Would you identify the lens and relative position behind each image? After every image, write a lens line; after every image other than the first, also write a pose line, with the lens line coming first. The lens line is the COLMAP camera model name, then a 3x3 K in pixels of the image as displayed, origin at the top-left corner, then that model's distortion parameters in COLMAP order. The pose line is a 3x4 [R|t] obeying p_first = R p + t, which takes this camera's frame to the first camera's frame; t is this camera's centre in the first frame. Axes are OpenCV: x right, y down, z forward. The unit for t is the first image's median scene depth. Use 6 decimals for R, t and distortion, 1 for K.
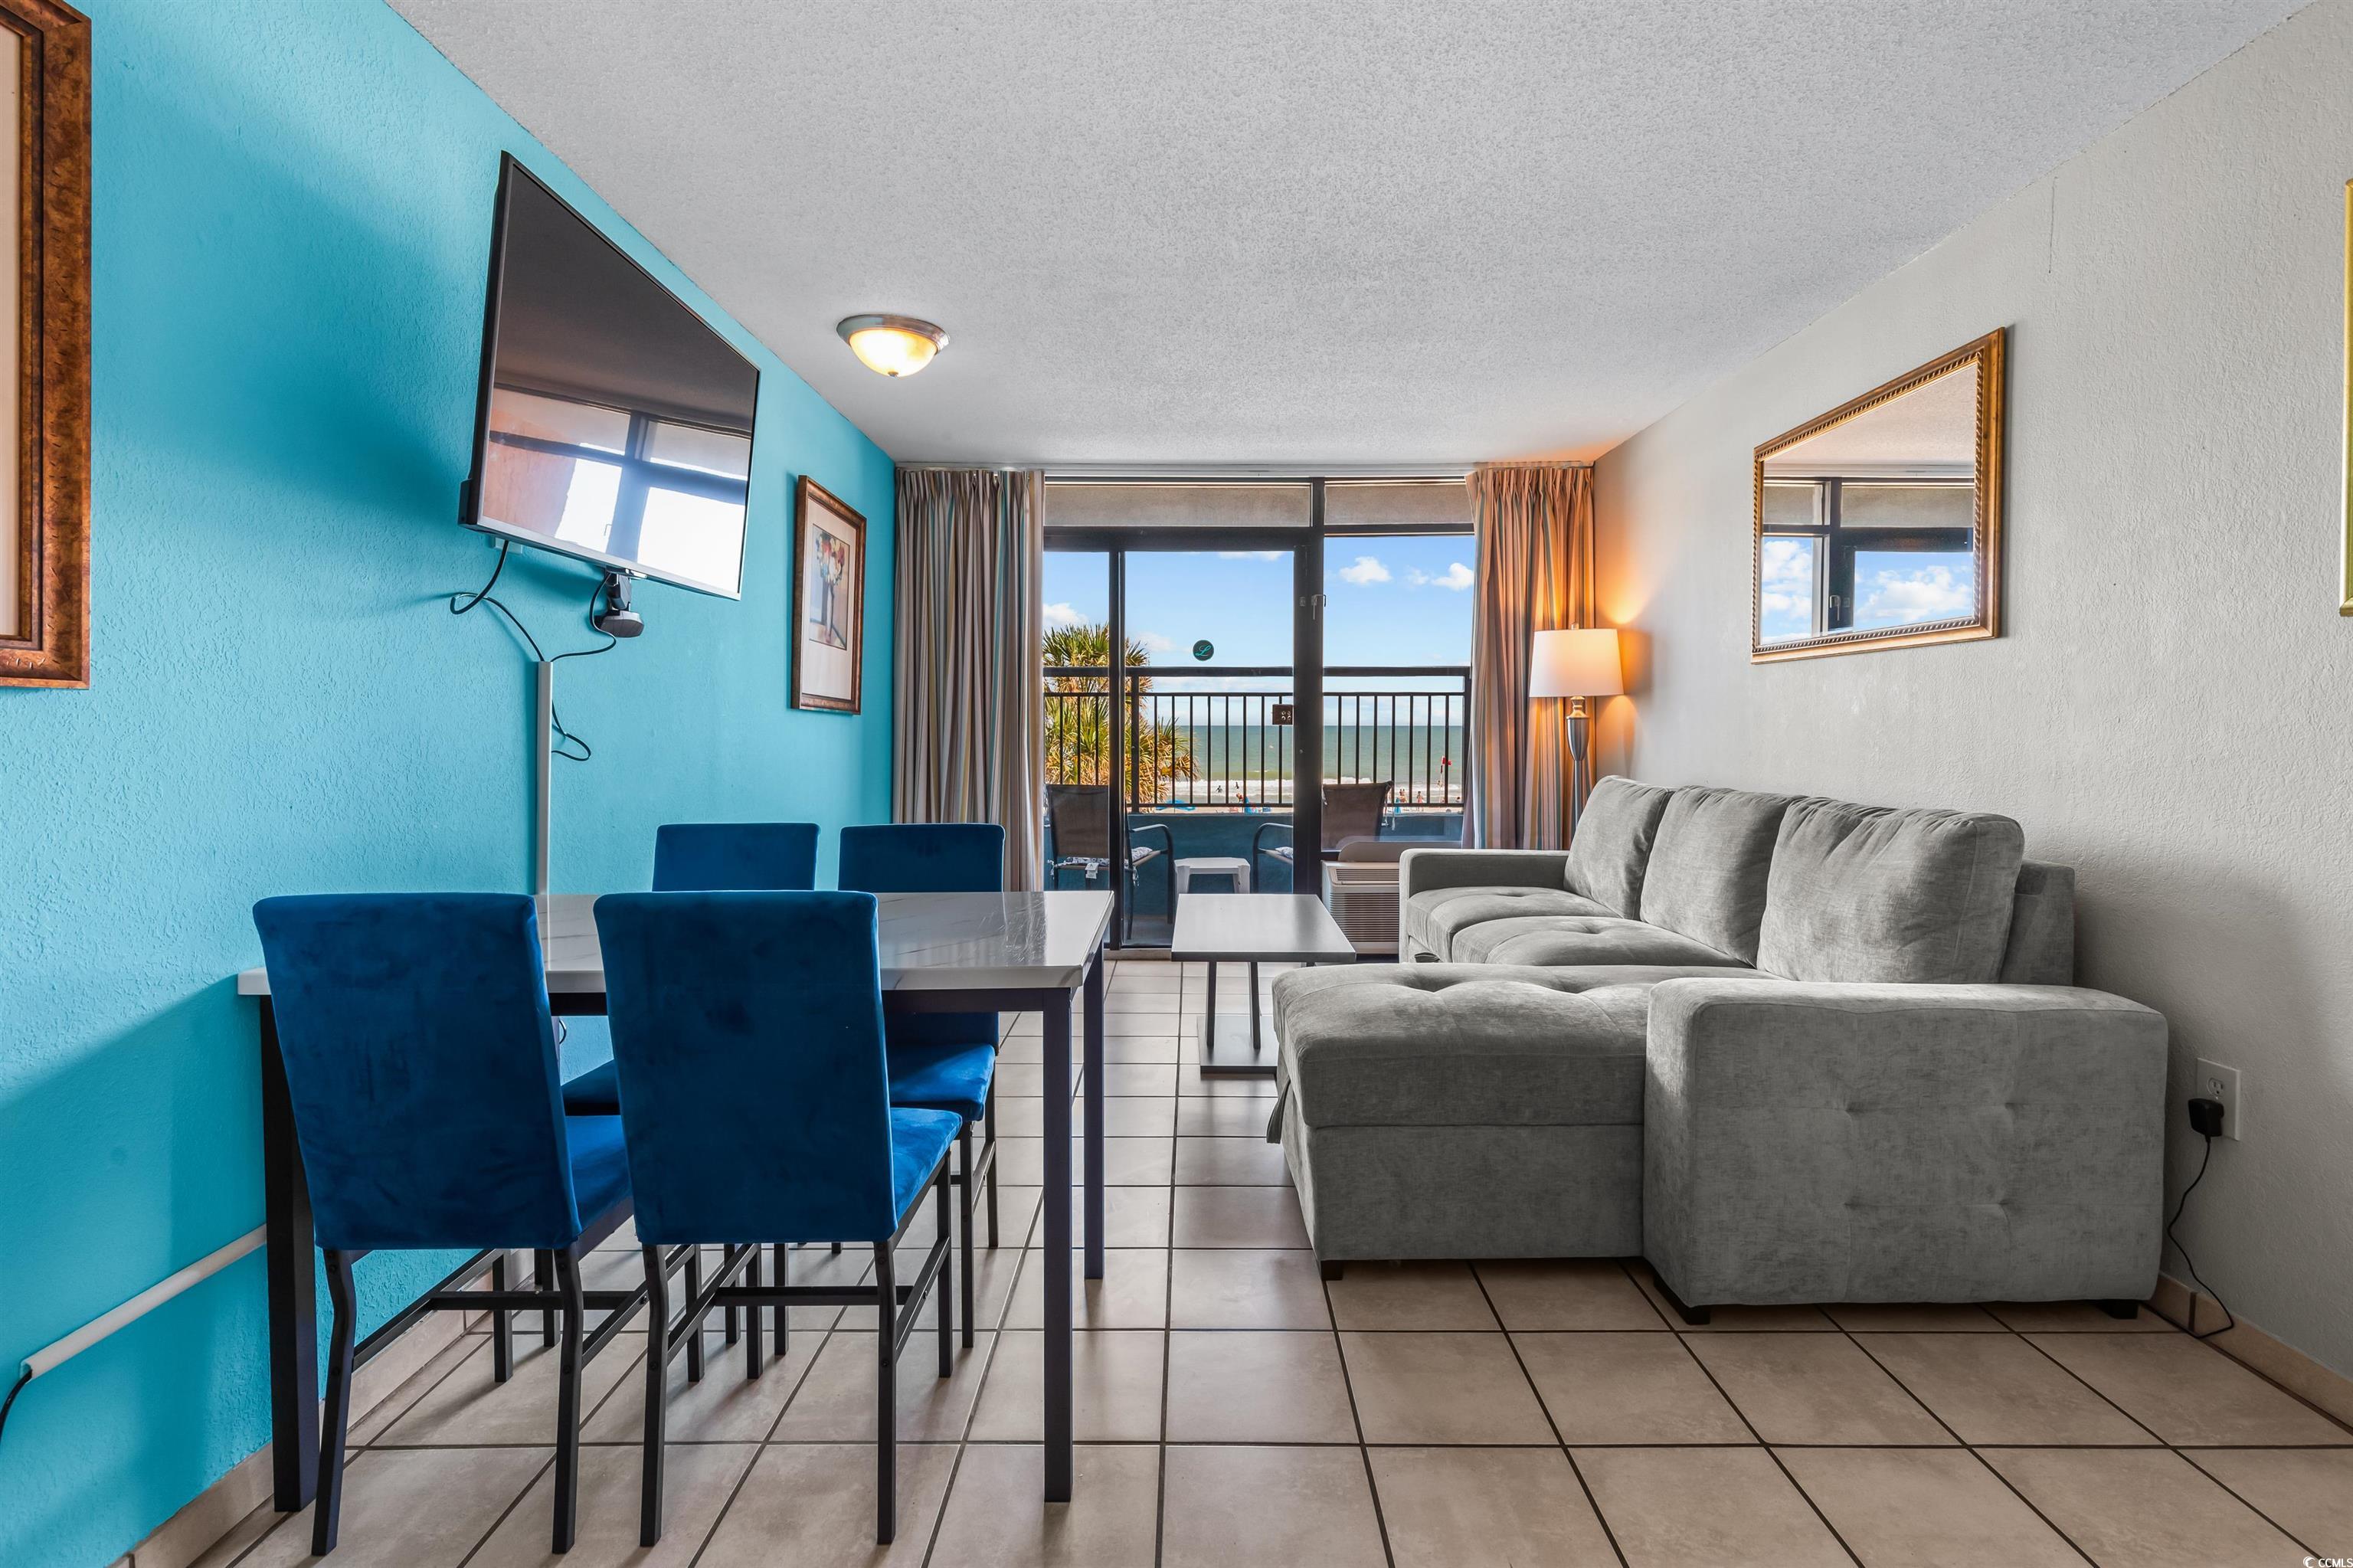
lens RADIAL K [[1067.9, 0, 1173.2], [0, 1067.9, 751.8], [0, 0, 1]] dist [0.003054, -0.000150]
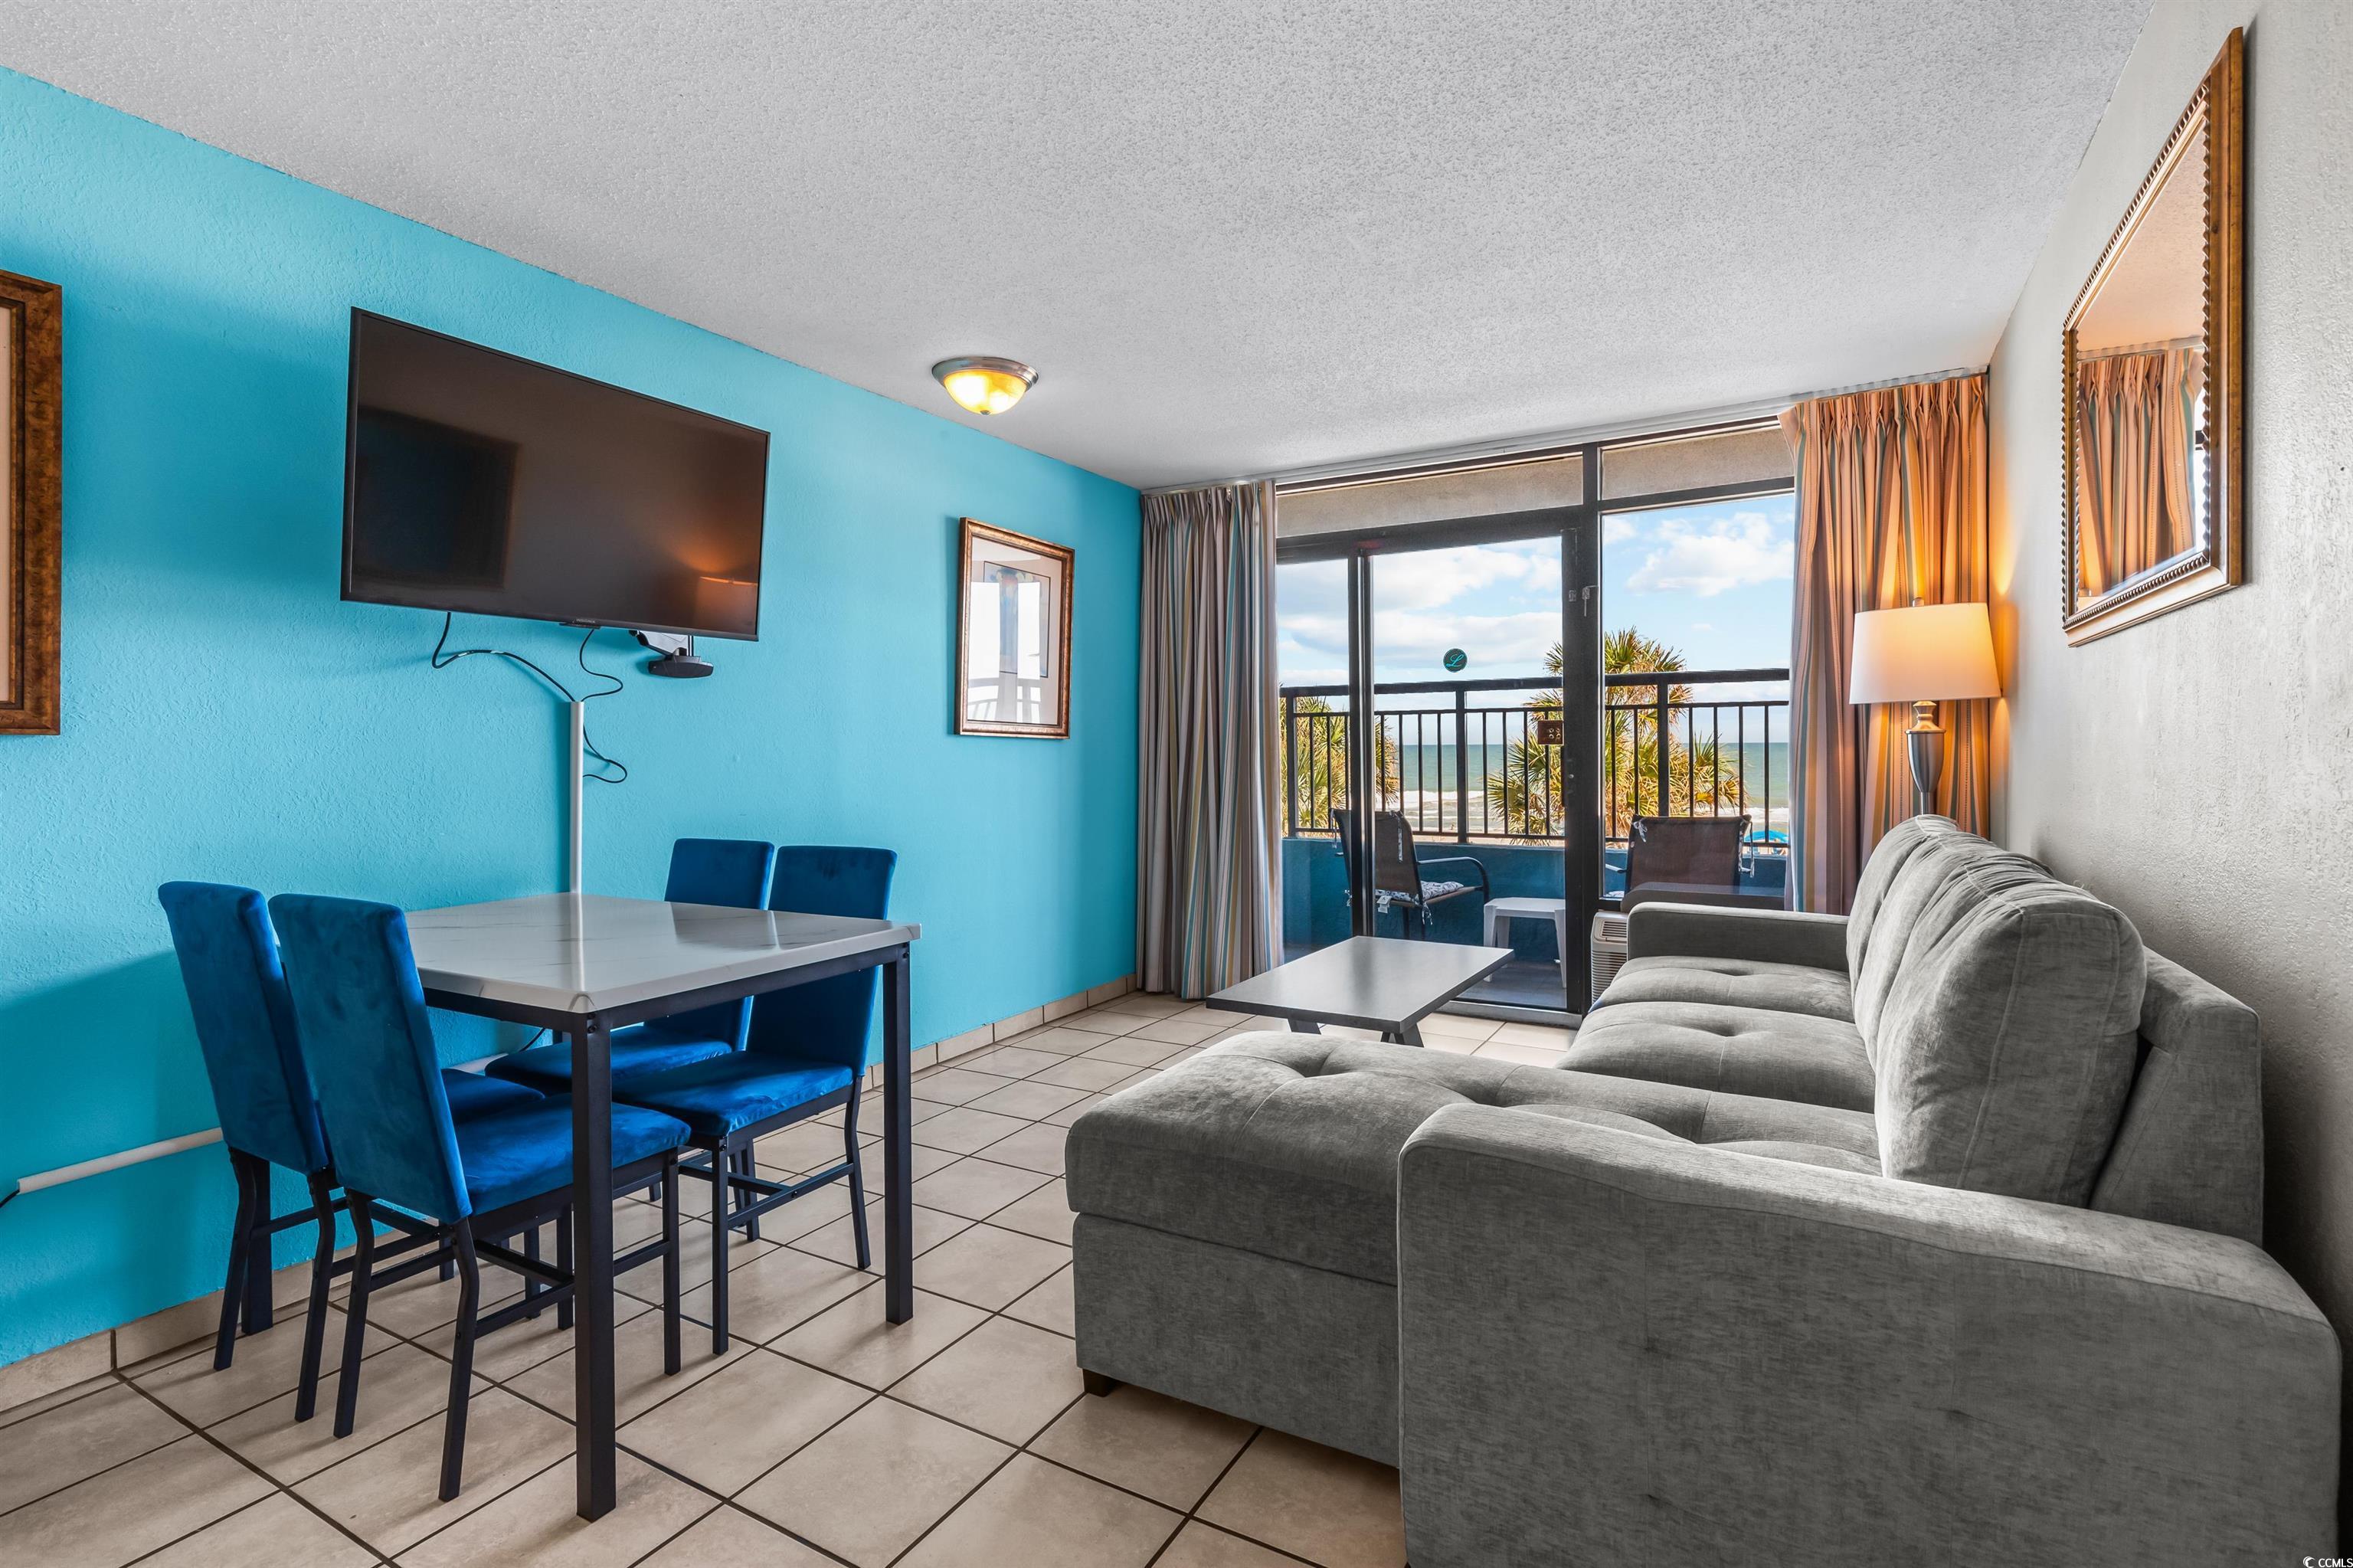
lens RADIAL K [[1090.4, 0, 1178.5], [0, 1090.4, 760.2], [0, 0, 1]] dist [0.003233, 0.000223]
pose [[0.869629, -0.001329, -0.493705, 0.319323], [-0.003790, 0.999949, -0.009366, -0.004242], [0.493692, 0.010016, 0.869579, 0.130933]]
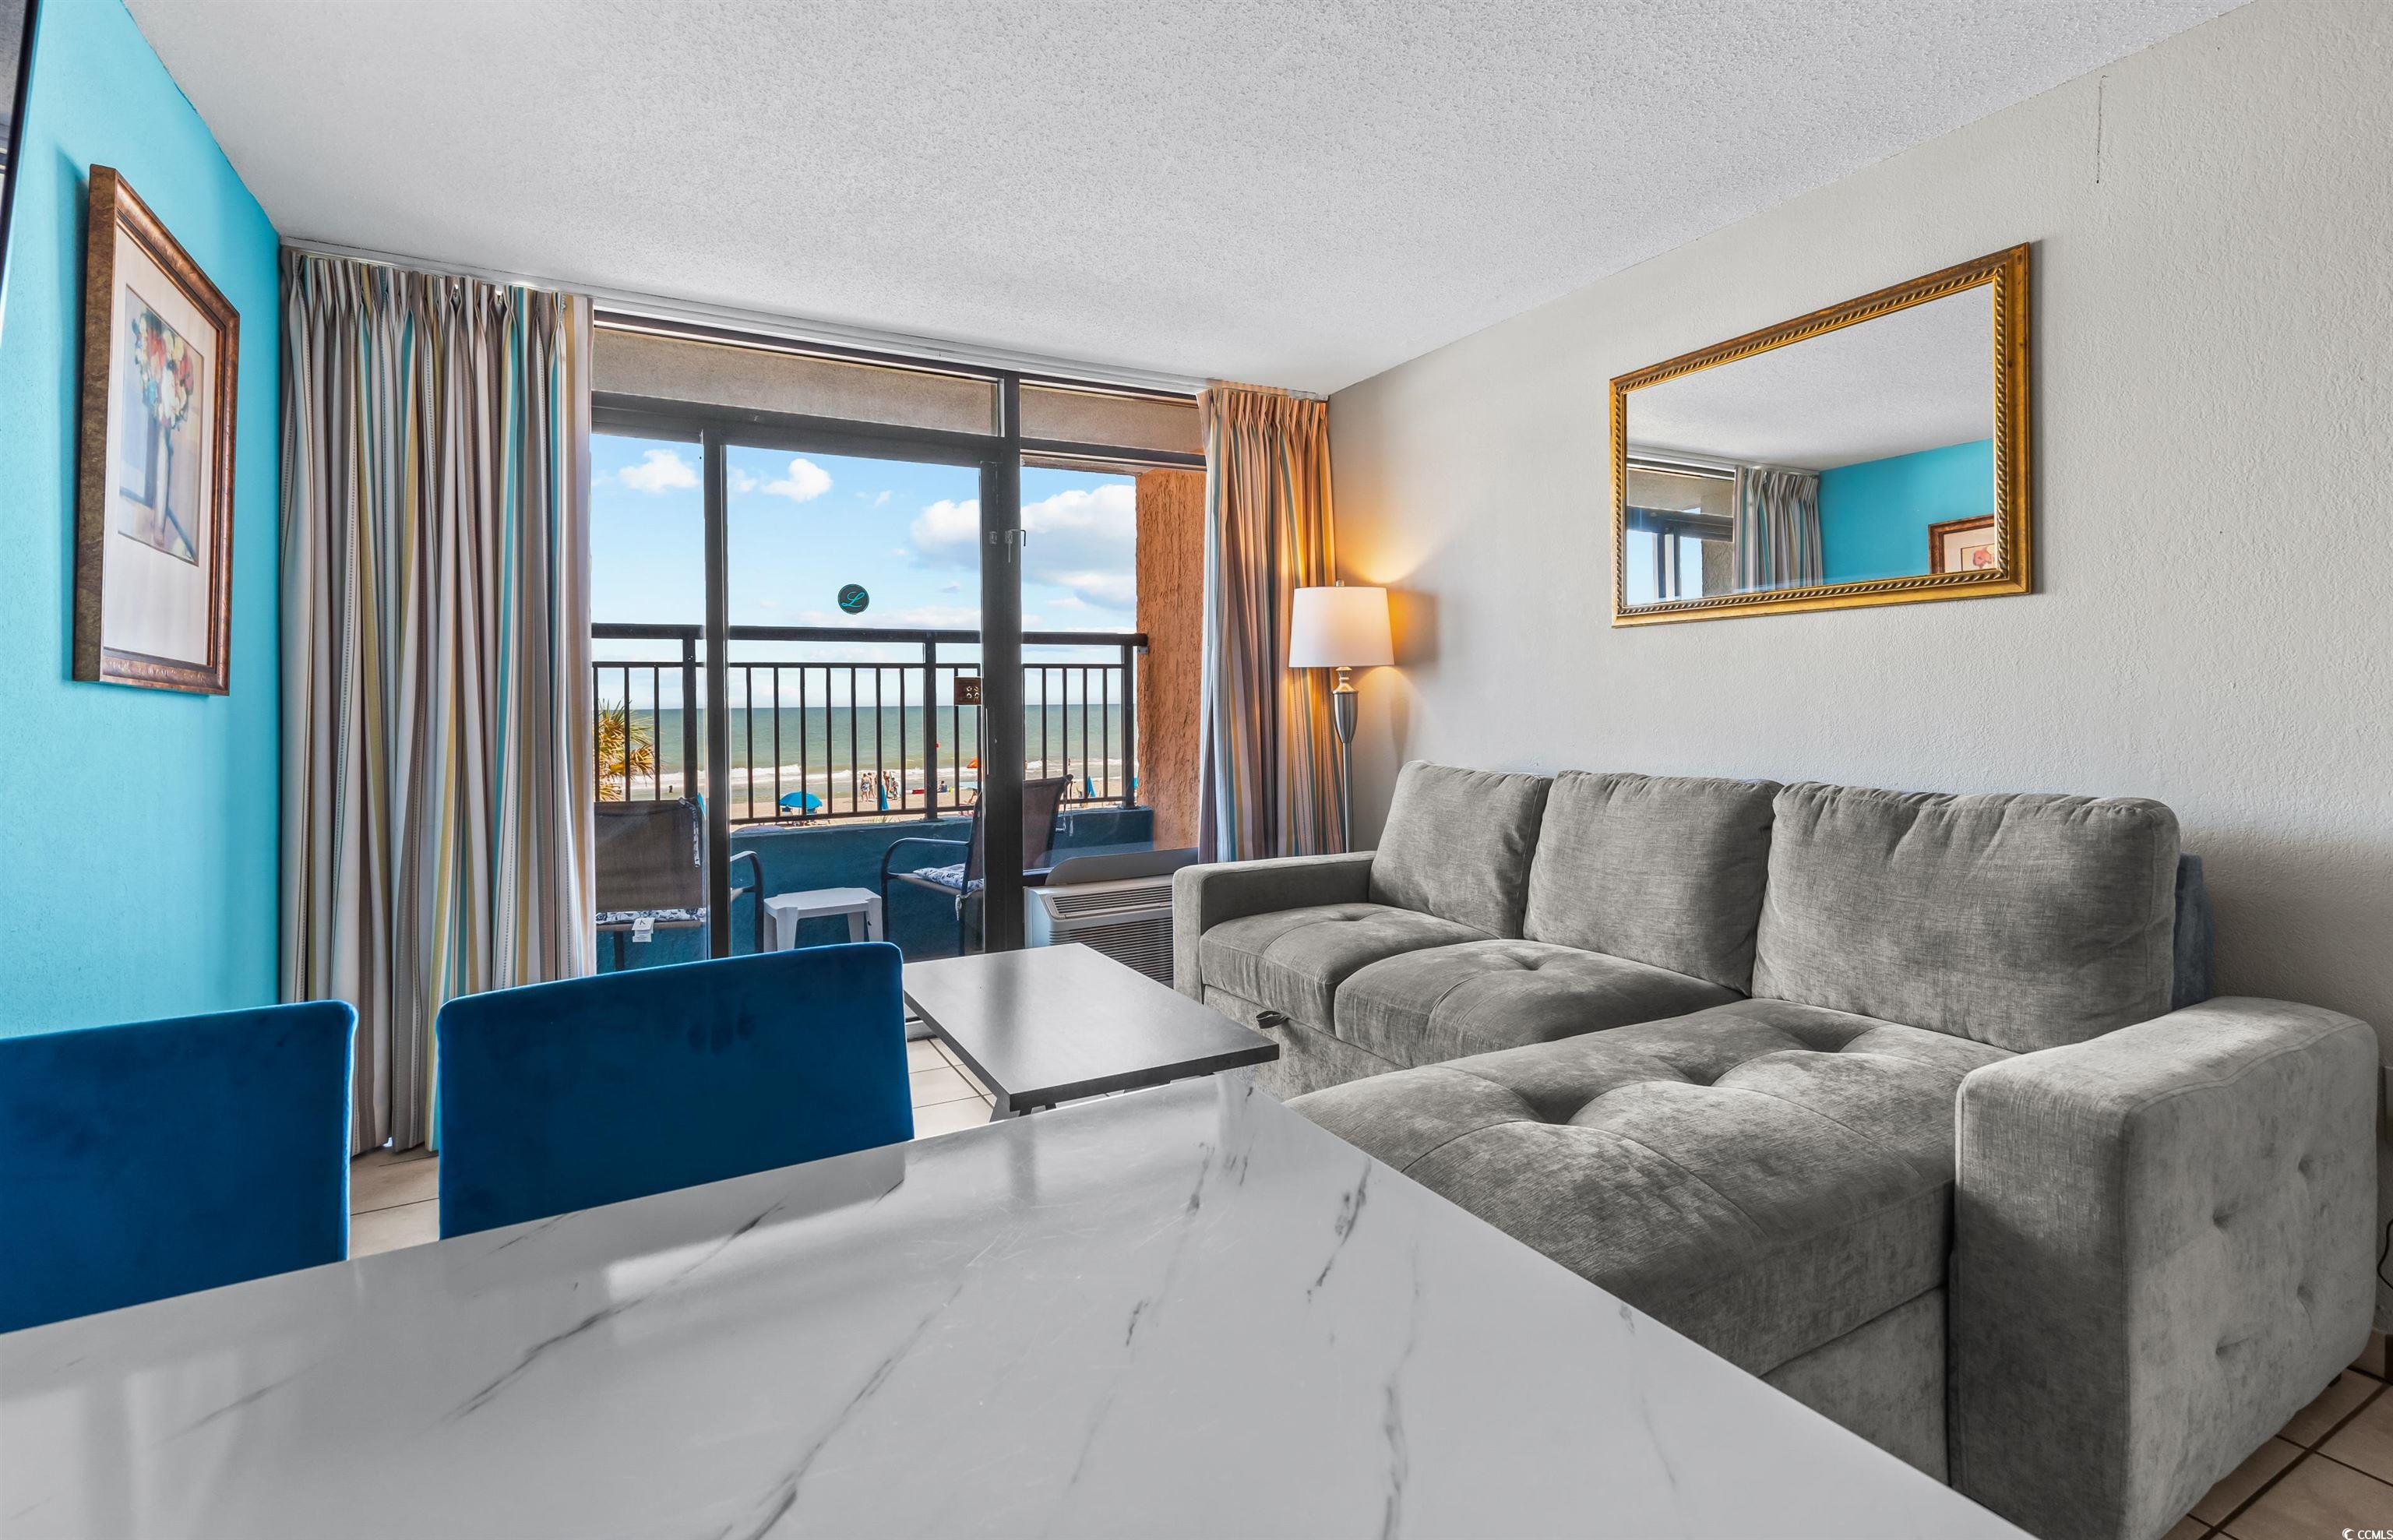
lens RADIAL K [[1115.9, 0, 1224.8], [0, 1115.9, 709.1], [0, 0, 1]] dist [0.010676, -0.000681]
pose [[0.866661, -0.014805, 0.498678, -0.147859], [0.025336, 0.999576, -0.014356, -0.008611], [-0.498253, 0.025076, 0.866669, 0.297468]]
